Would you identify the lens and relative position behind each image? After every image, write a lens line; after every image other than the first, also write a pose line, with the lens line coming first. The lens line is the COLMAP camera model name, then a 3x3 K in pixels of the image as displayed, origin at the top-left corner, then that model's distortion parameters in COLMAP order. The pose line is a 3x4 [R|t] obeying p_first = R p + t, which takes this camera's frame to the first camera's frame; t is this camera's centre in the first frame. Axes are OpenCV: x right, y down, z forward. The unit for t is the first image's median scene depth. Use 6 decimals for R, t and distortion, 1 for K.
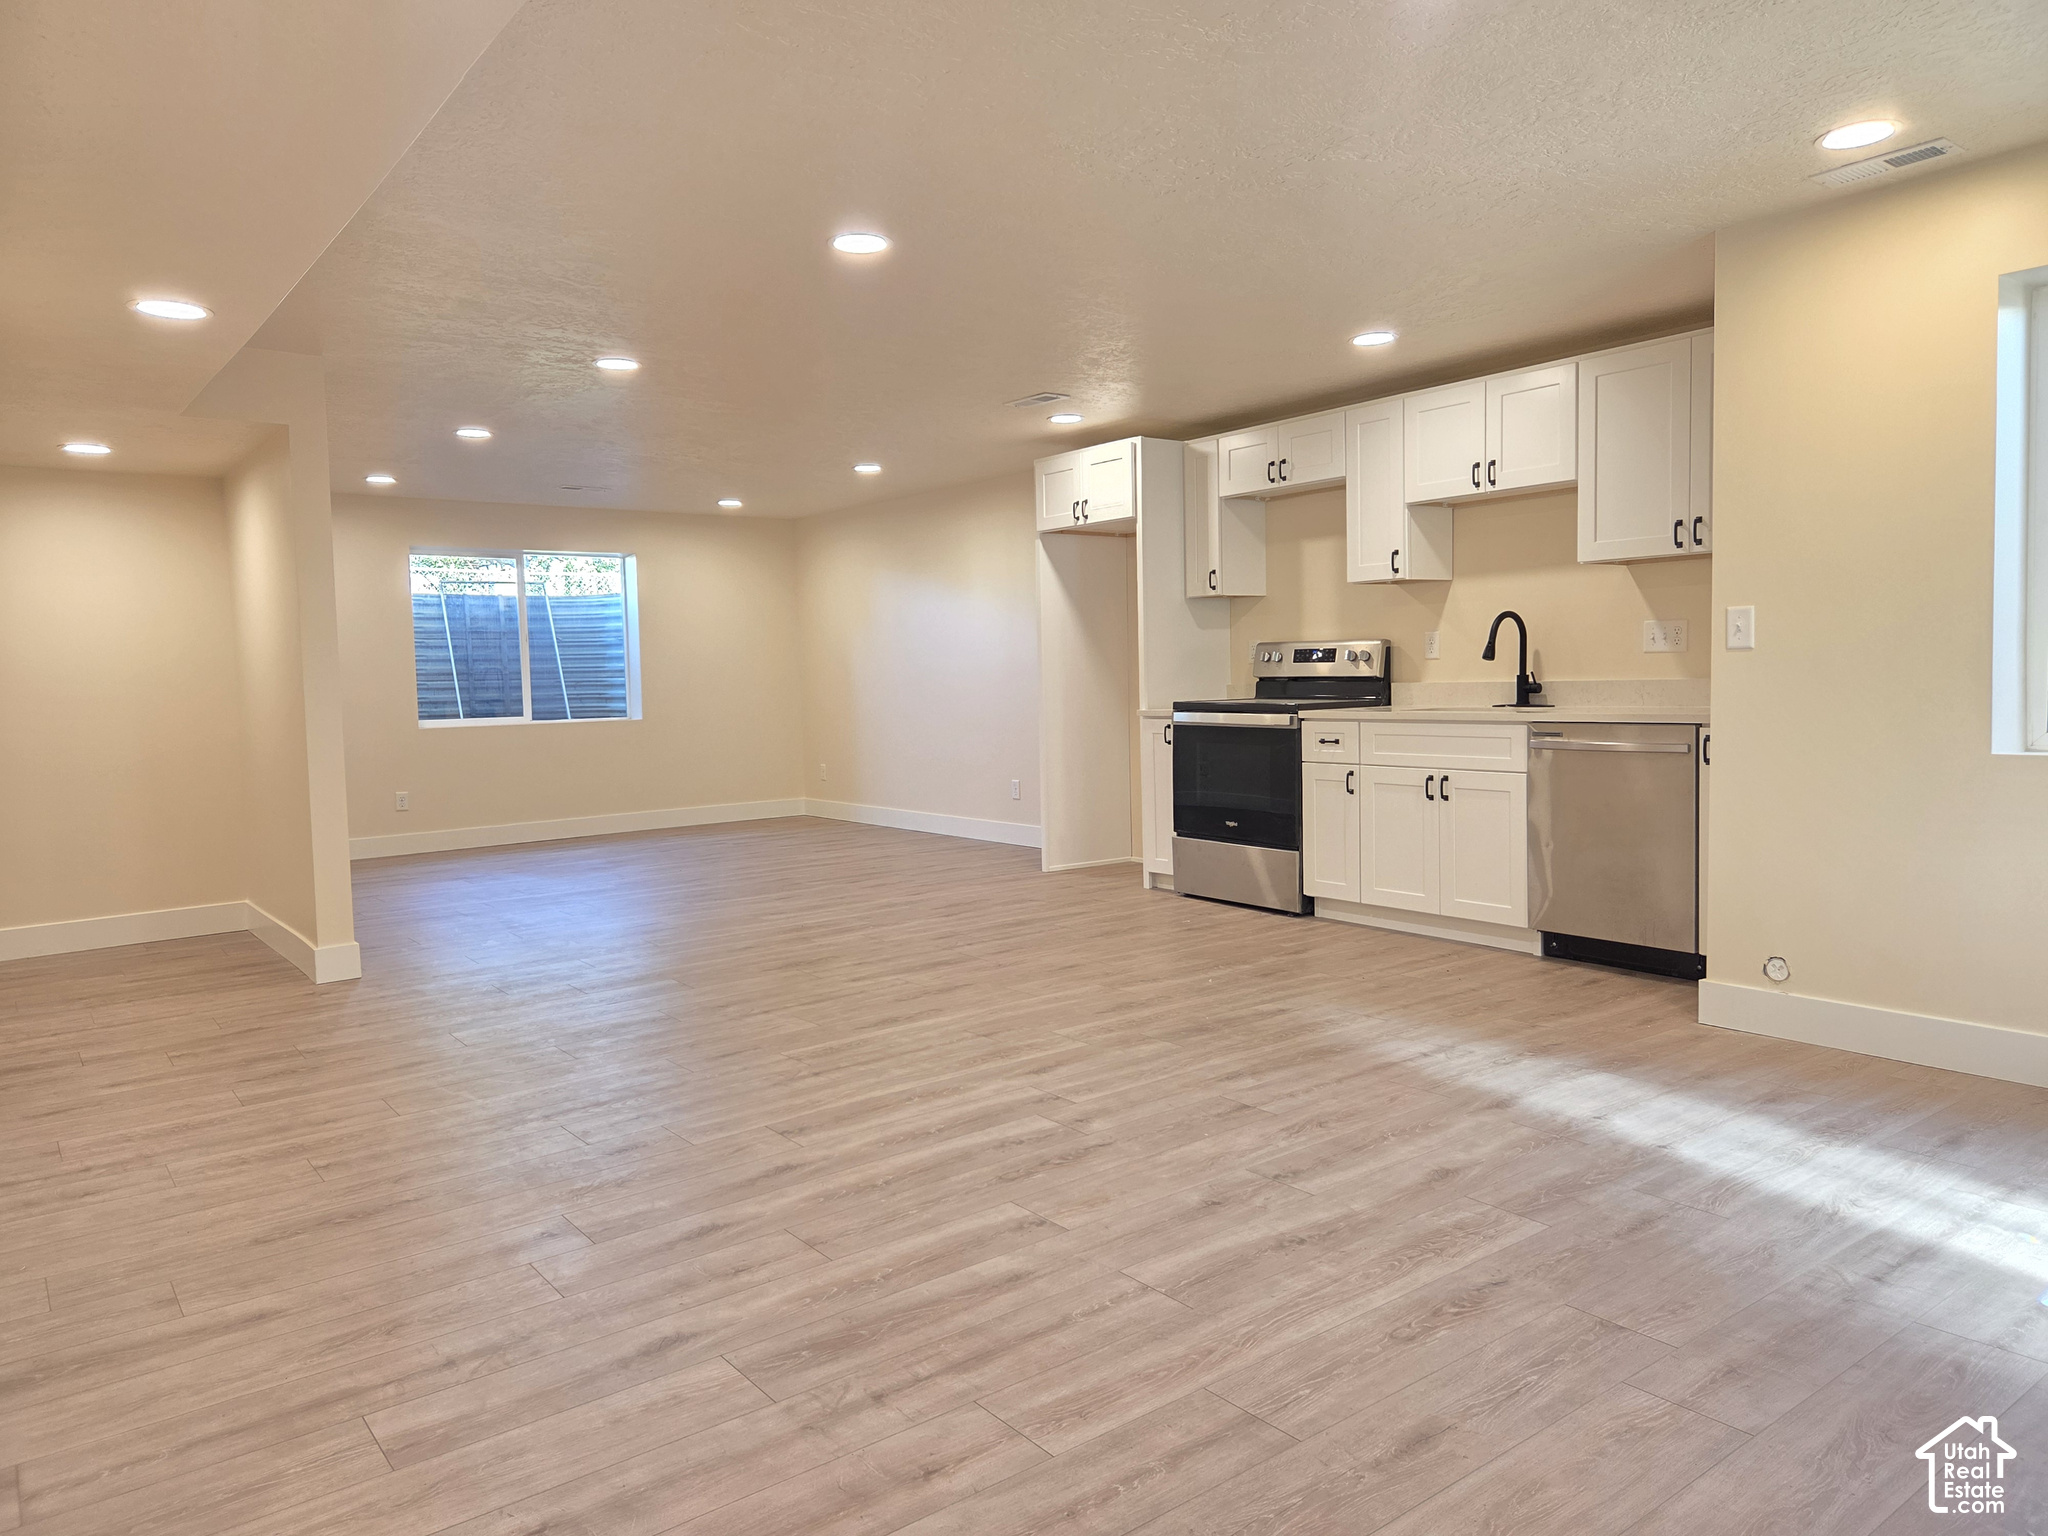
lens RADIAL K [[1353.8, 0, 1024.0], [0, 1353.8, 766.9], [0, 0, 1]] dist [0.033531, -0.000375]
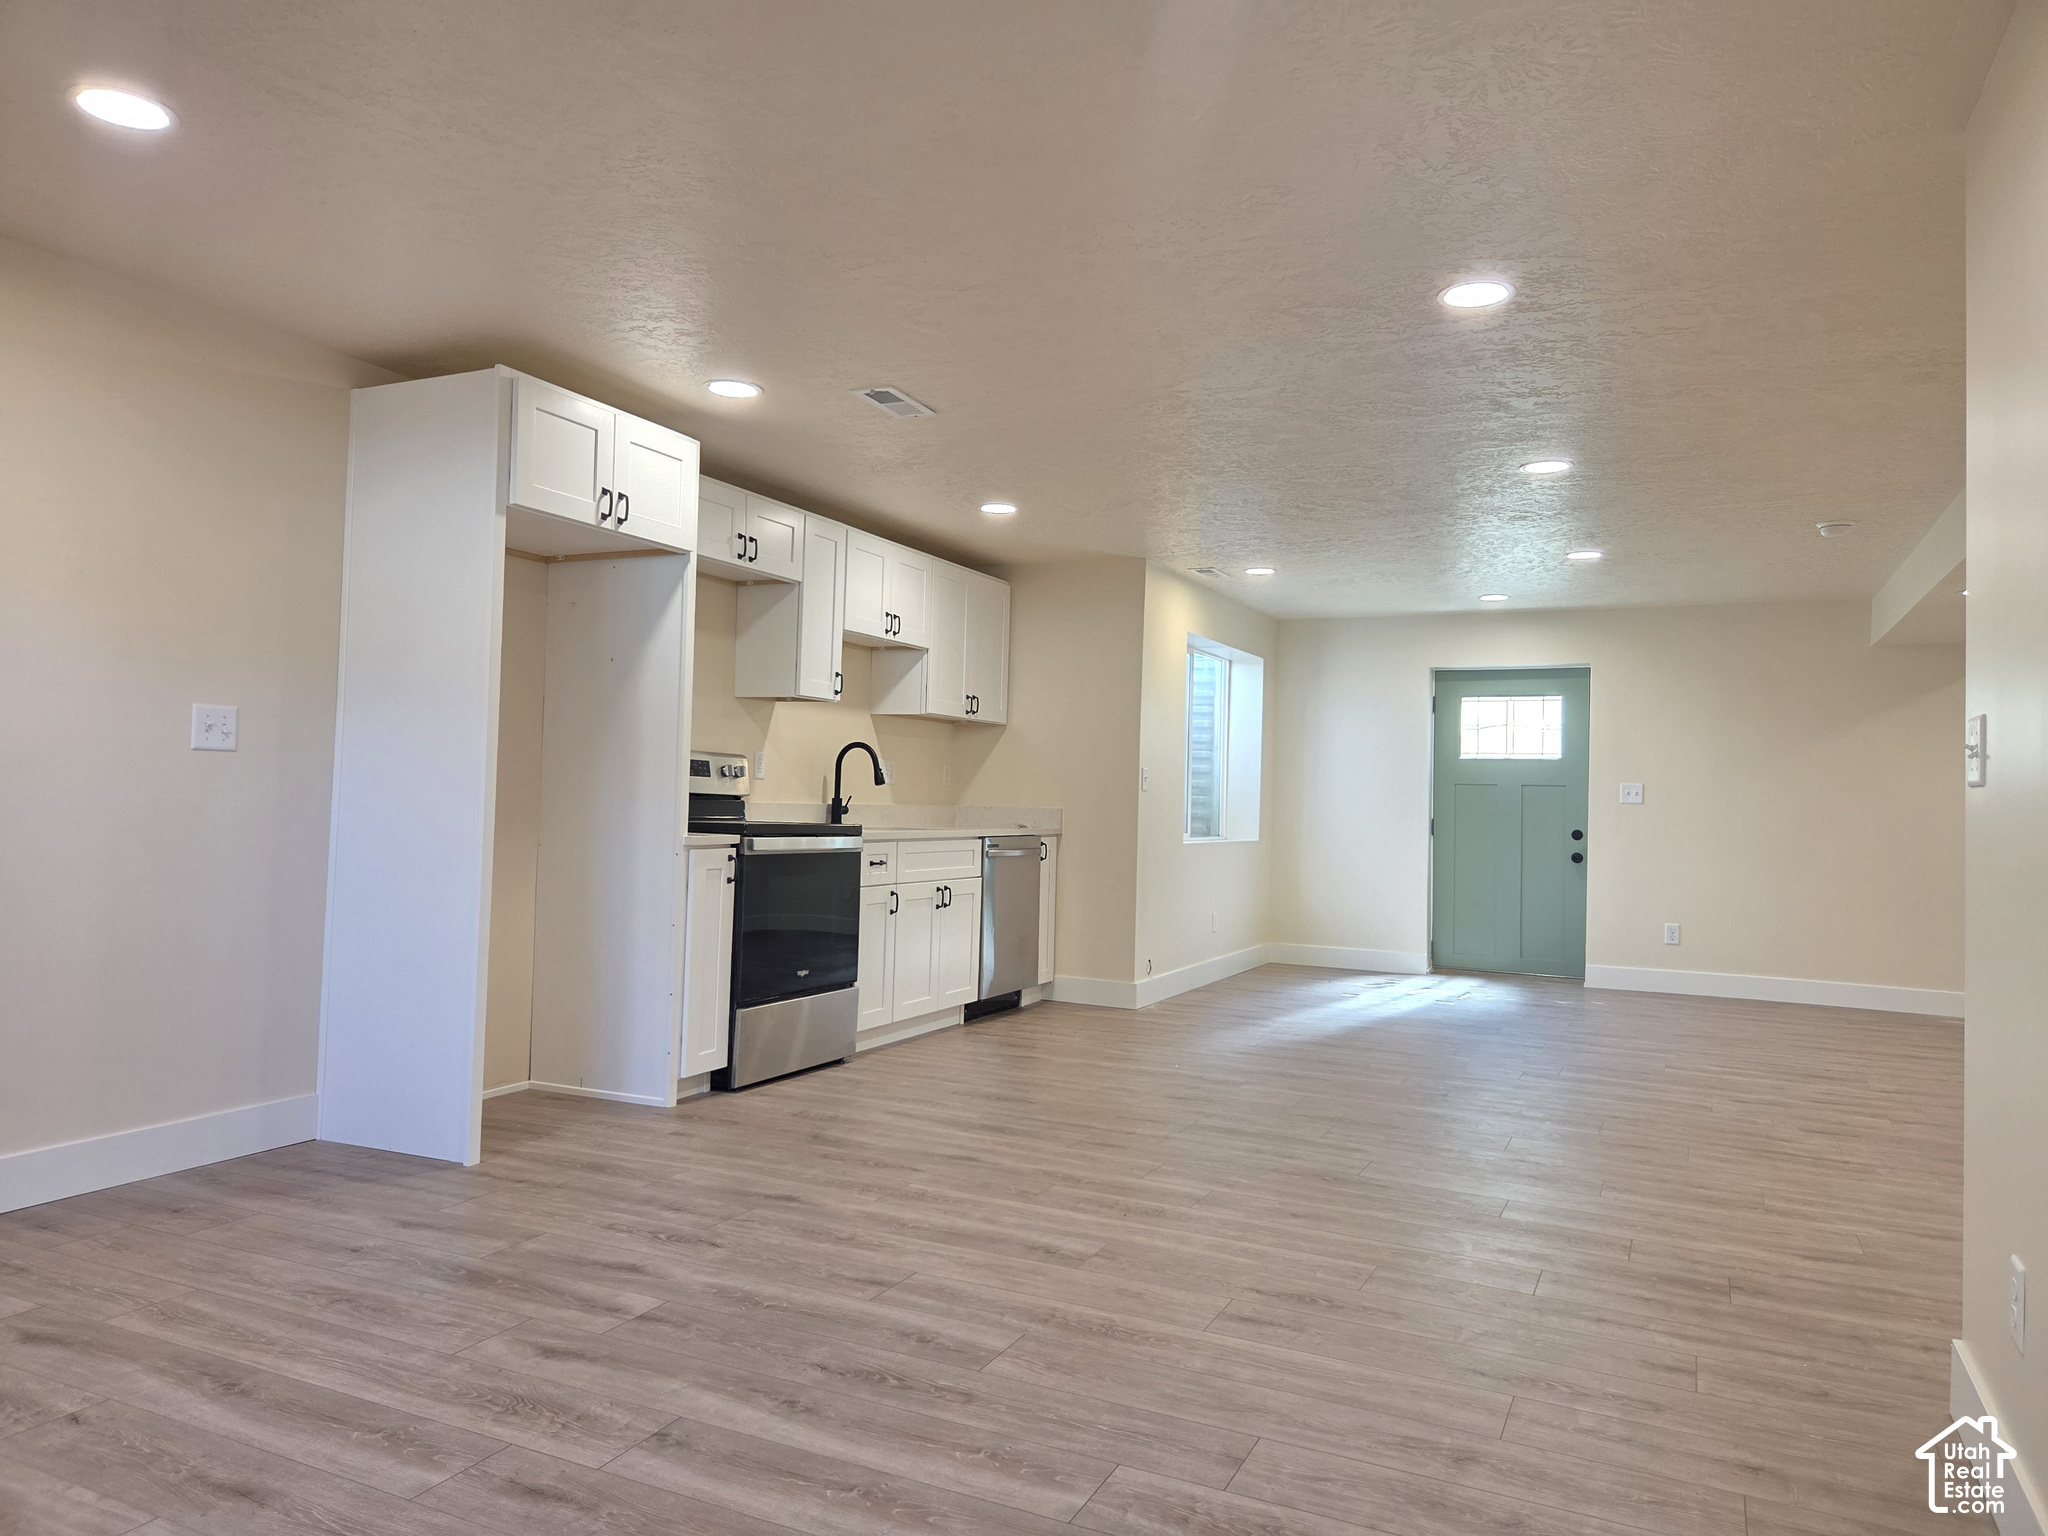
lens RADIAL K [[1353.8, 0, 1025.8], [0, 1353.8, 764.5], [0, 0, 1]] dist [0.033531, -0.000375]
pose [[-0.444002, 0.034520, 0.895361, -0.682043], [0.042976, 0.998928, -0.017201, -0.067224], [-0.894995, 0.030842, -0.445009, 1.313949]]
